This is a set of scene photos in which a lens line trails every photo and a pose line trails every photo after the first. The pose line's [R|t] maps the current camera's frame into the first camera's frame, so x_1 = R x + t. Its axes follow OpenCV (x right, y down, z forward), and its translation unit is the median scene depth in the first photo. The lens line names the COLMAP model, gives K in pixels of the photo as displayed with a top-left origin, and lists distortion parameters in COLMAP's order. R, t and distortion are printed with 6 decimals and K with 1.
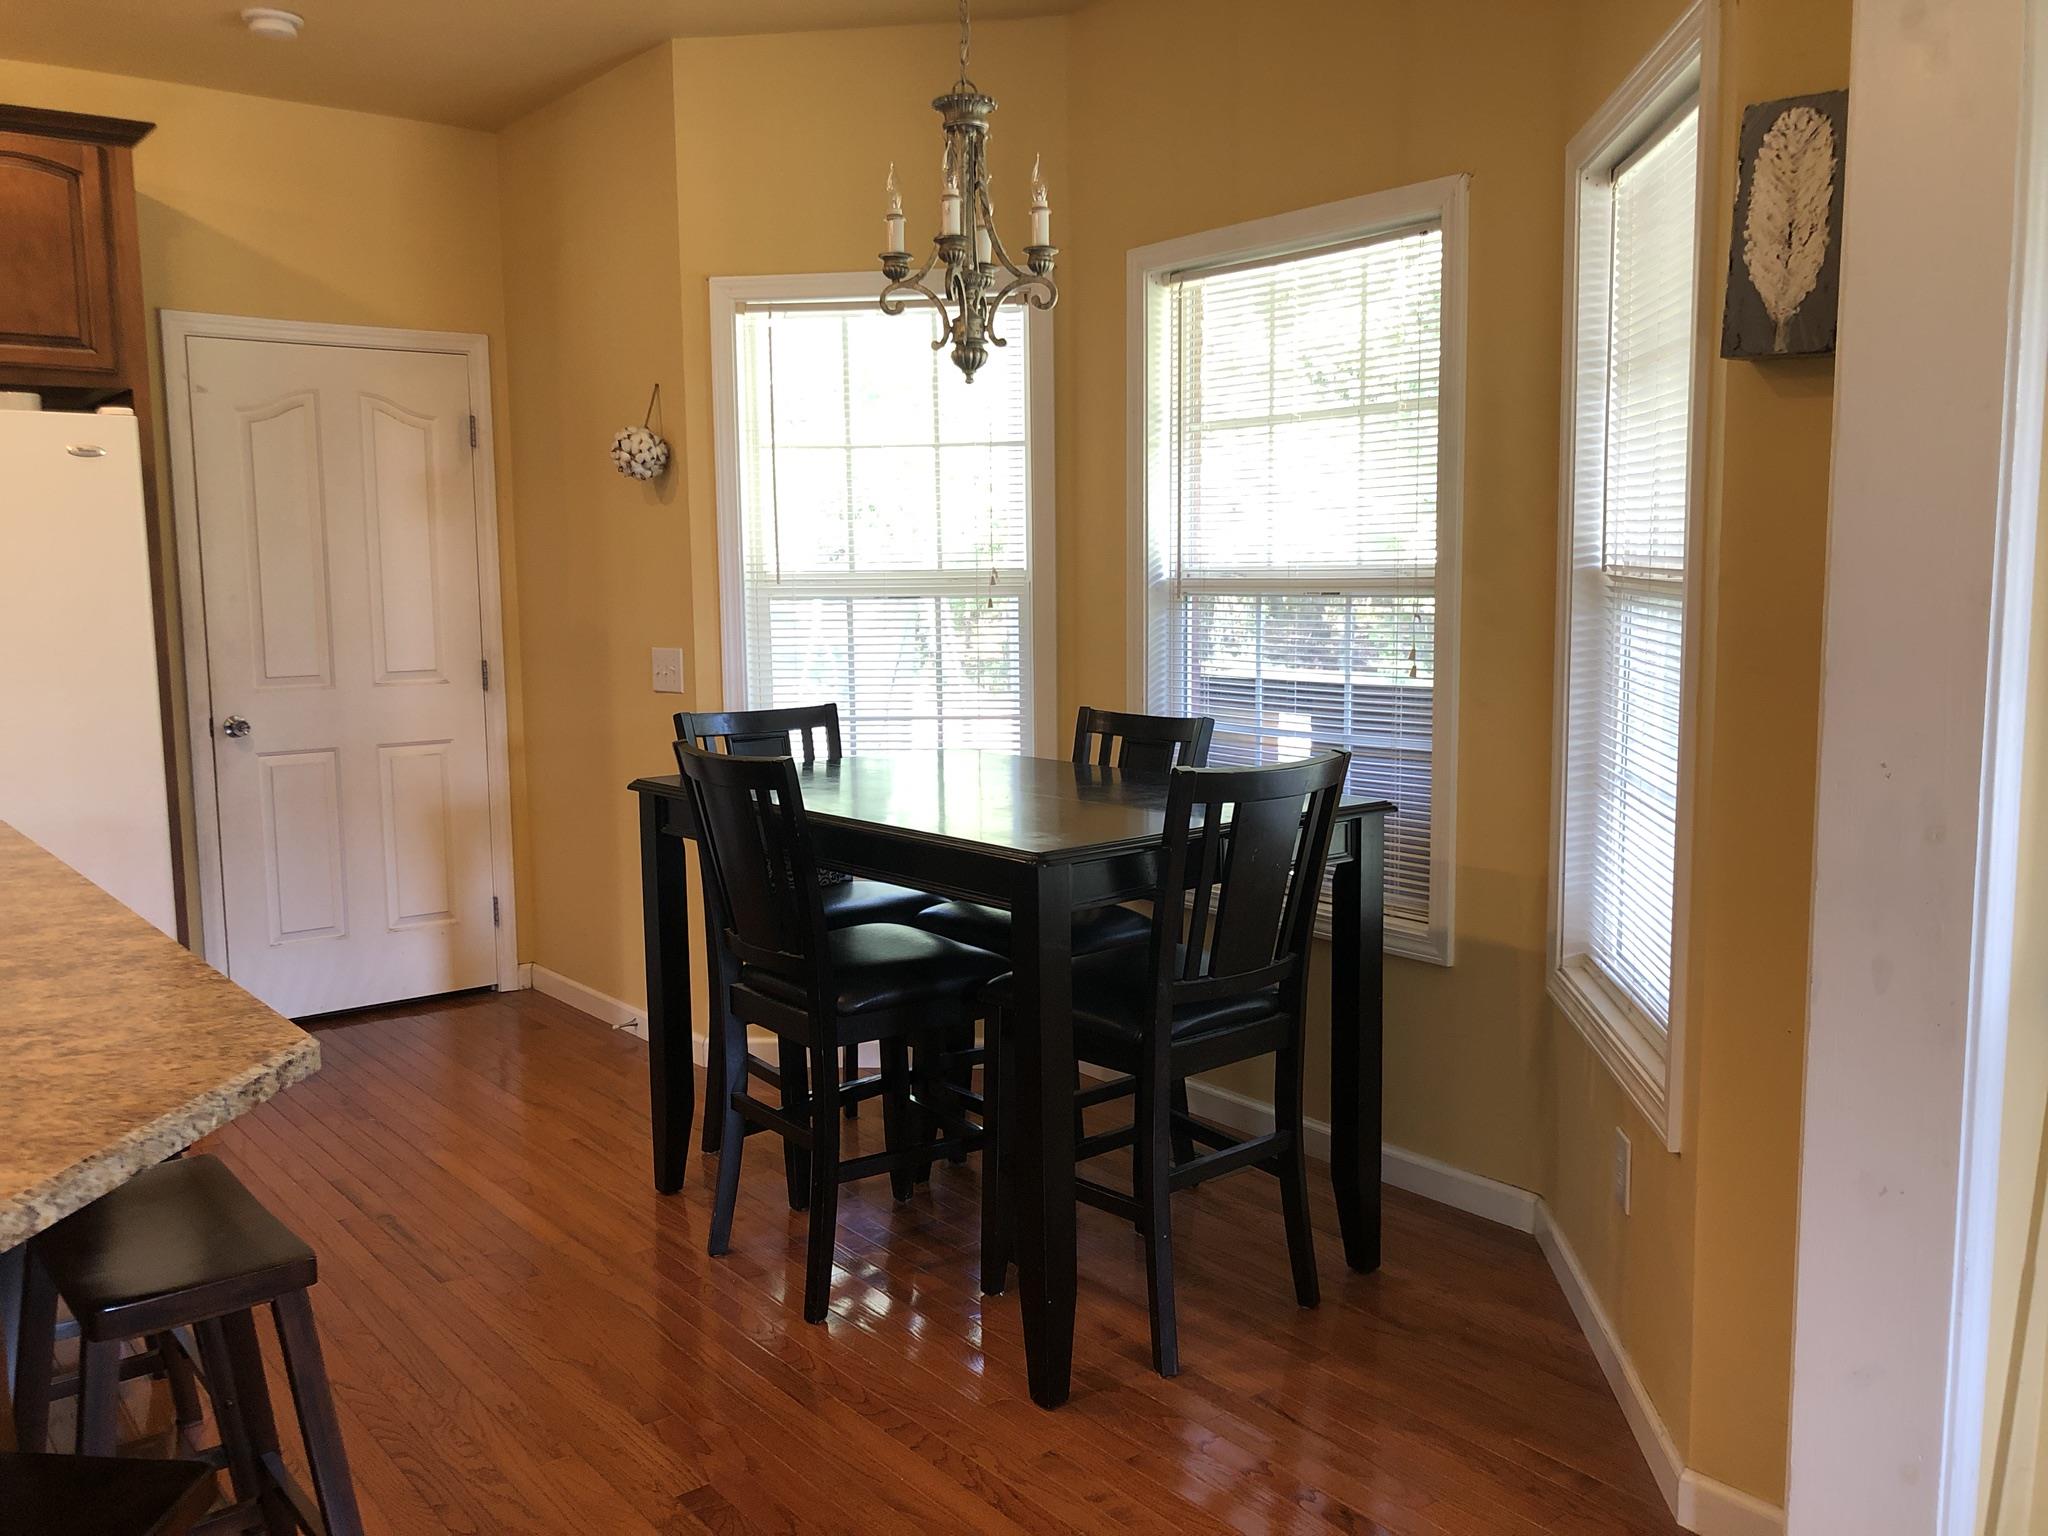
lens RADIAL K [[1673.0, 0, 1032.3], [0, 1673.0, 764.1], [0, 0, 1]] dist [0.033096, -0.055049]
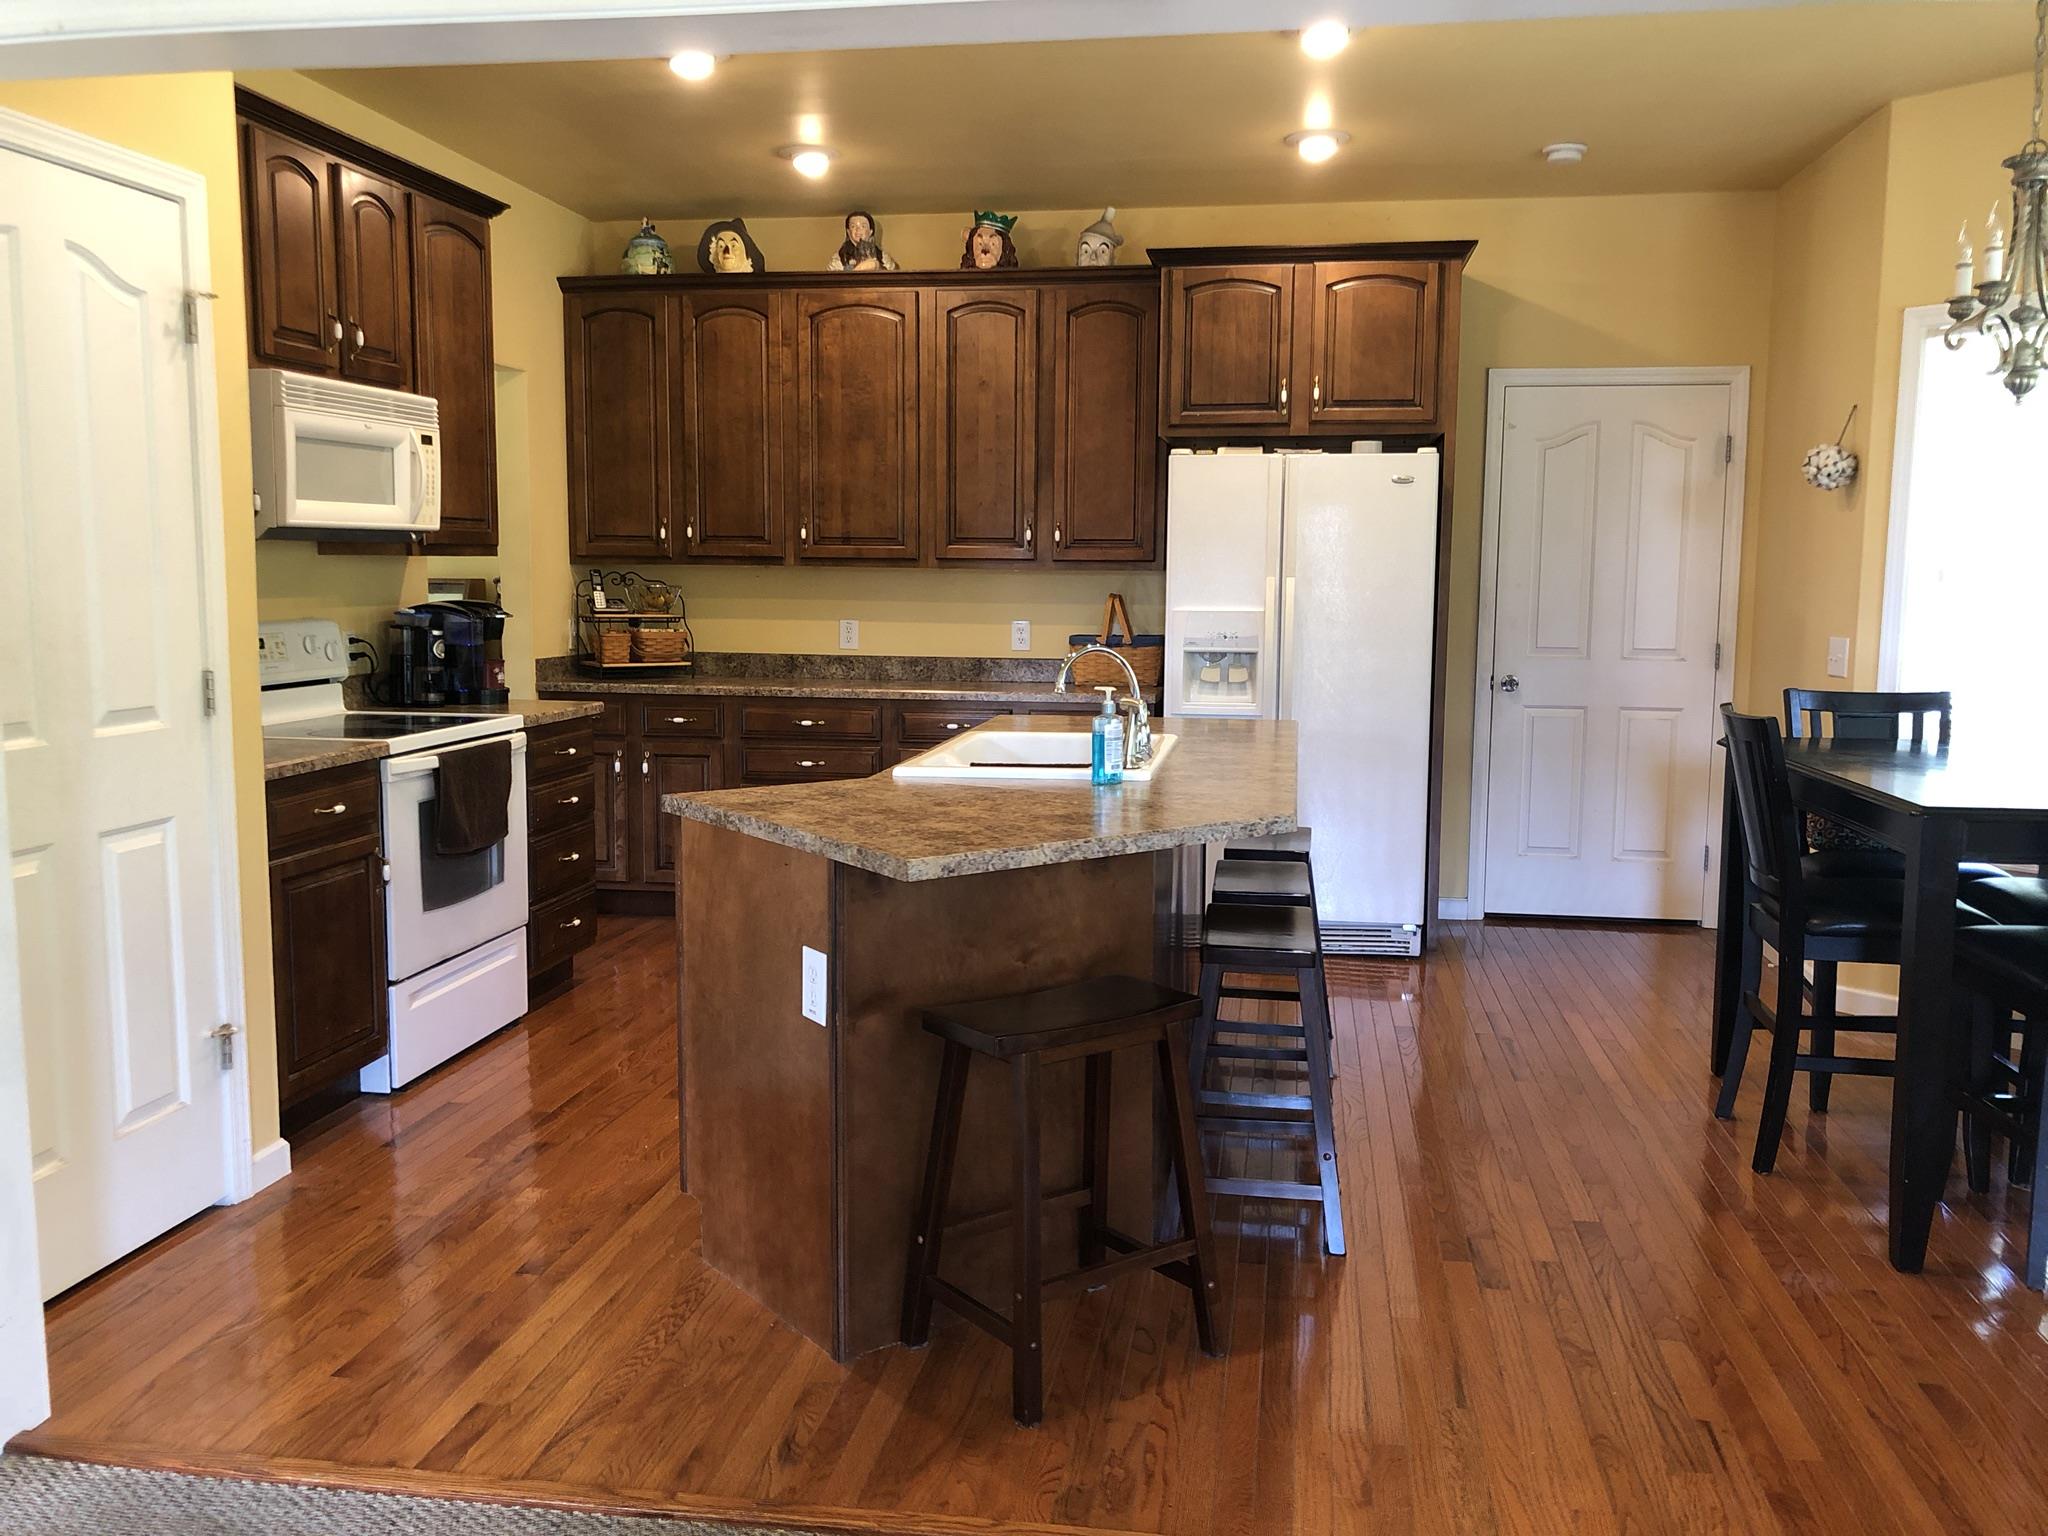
lens RADIAL K [[1673.0, 0, 1026.9], [0, 1673.0, 764.1], [0, 0, 1]] dist [0.033096, -0.055049]
pose [[0.667986, 0.102584, -0.737069, 0.295168], [-0.100387, 0.993822, 0.047341, 0.019510], [0.737372, 0.042369, 0.674157, -0.189765]]
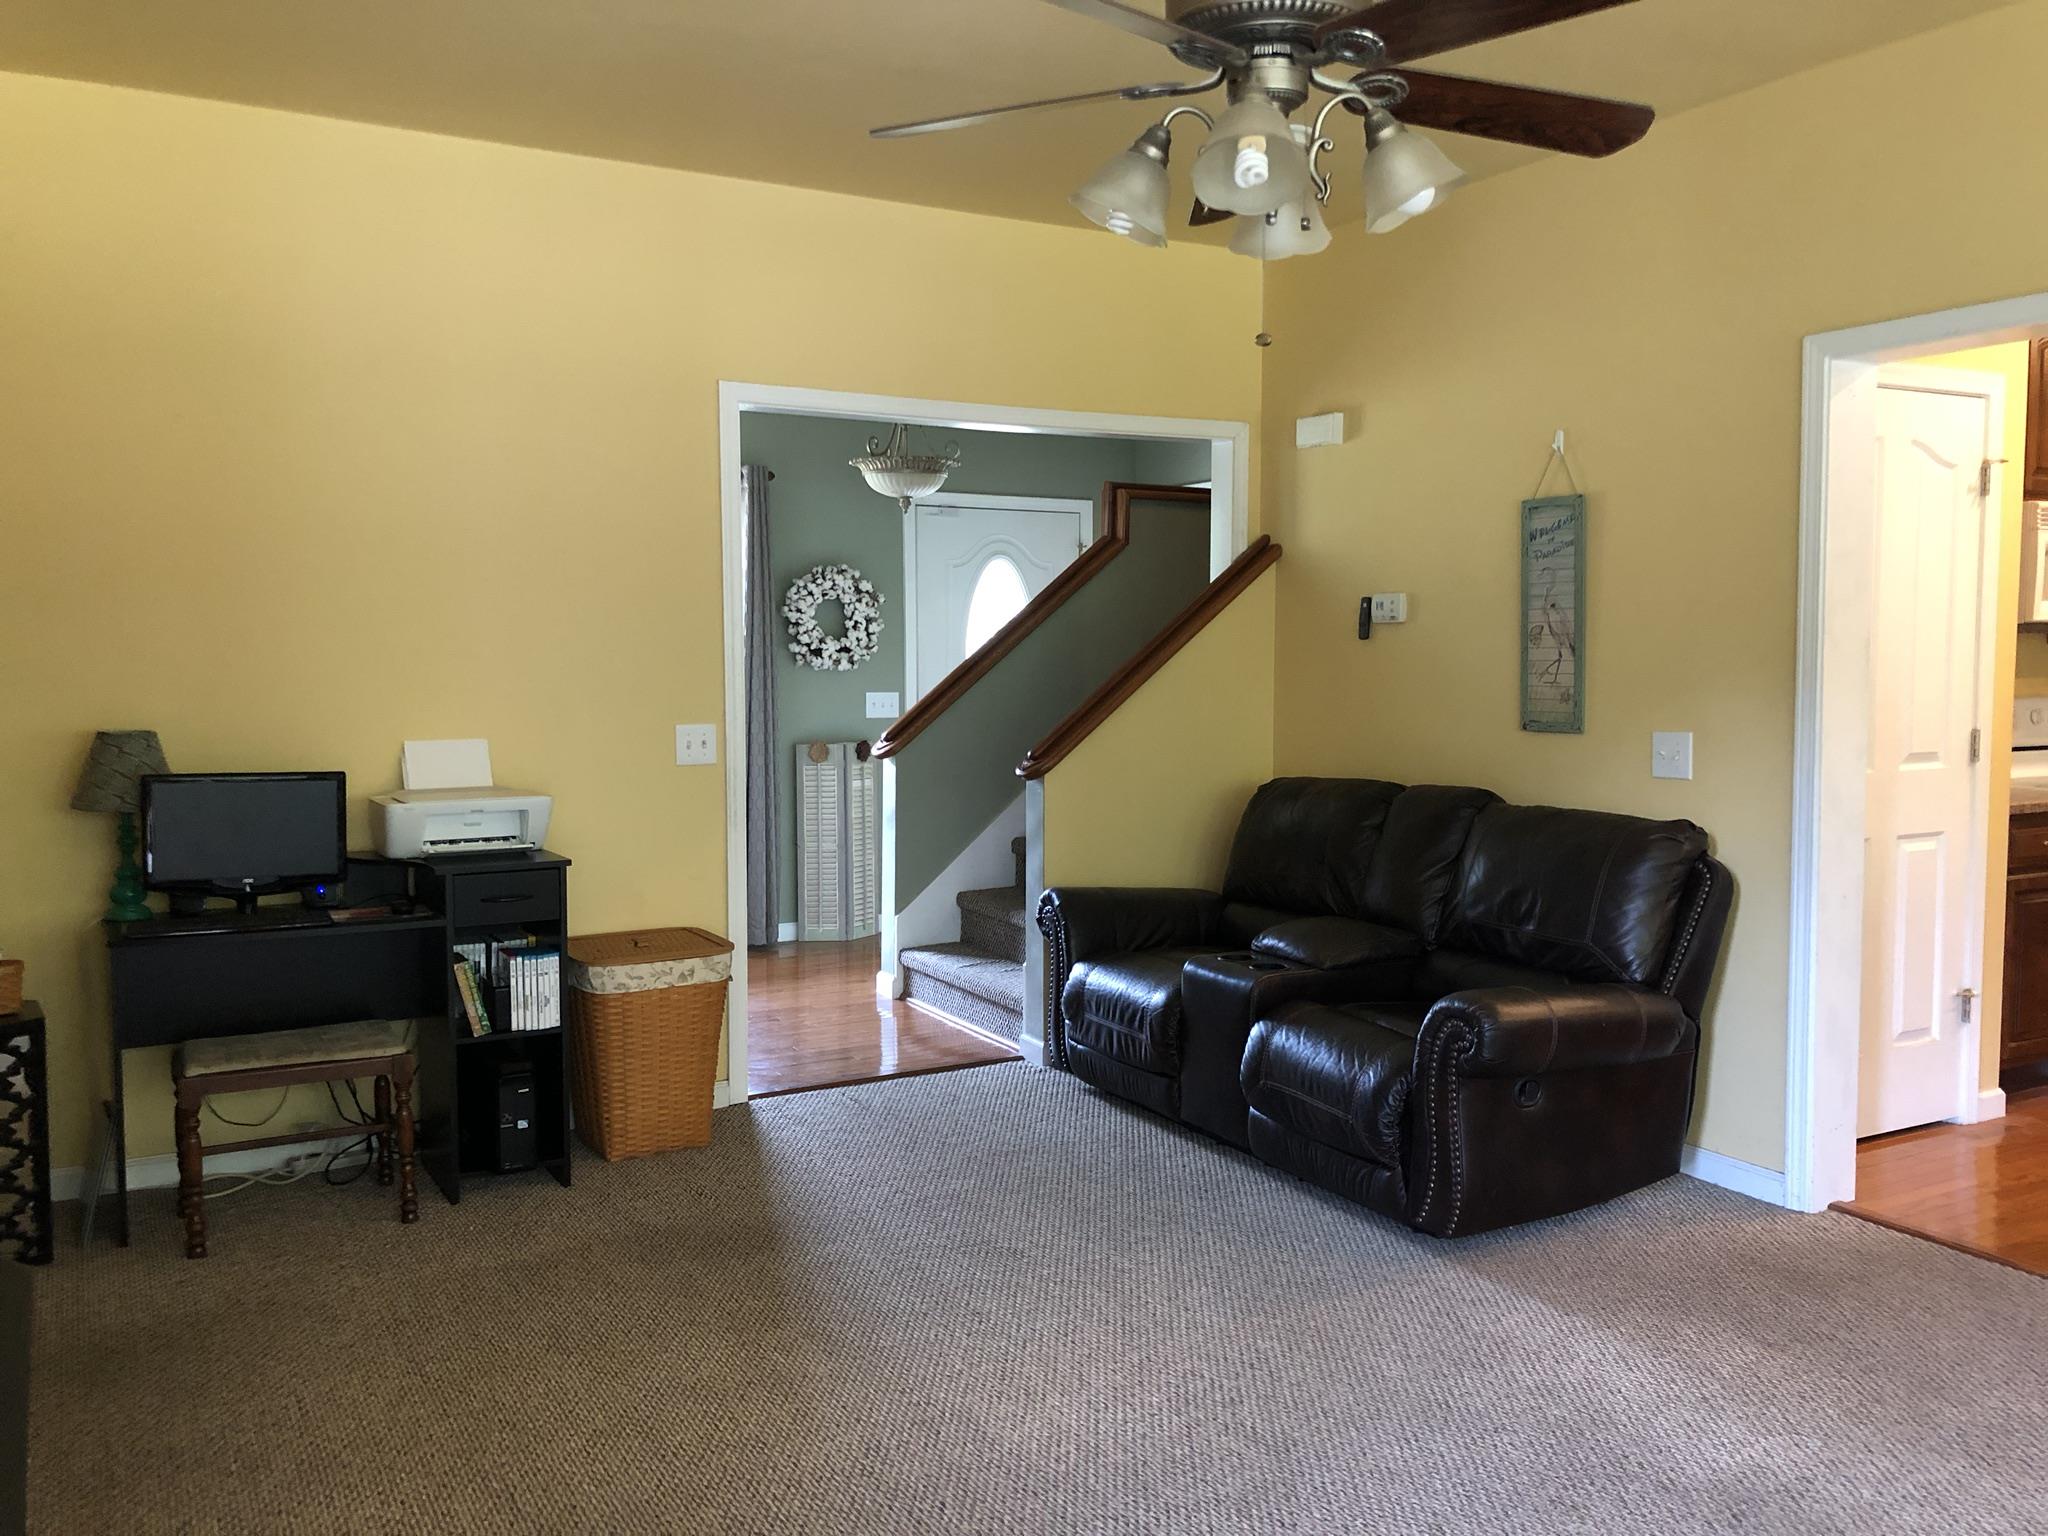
lens RADIAL K [[1673.0, 0, 1057.7], [0, 1673.0, 733.5], [0, 0, 1]] dist [0.033096, -0.055049]
pose [[-0.166080, 0.067833, -0.983776, 0.641718], [-0.117005, 0.989228, 0.087962, 0.028769], [0.979146, 0.129715, -0.156354, -0.365196]]
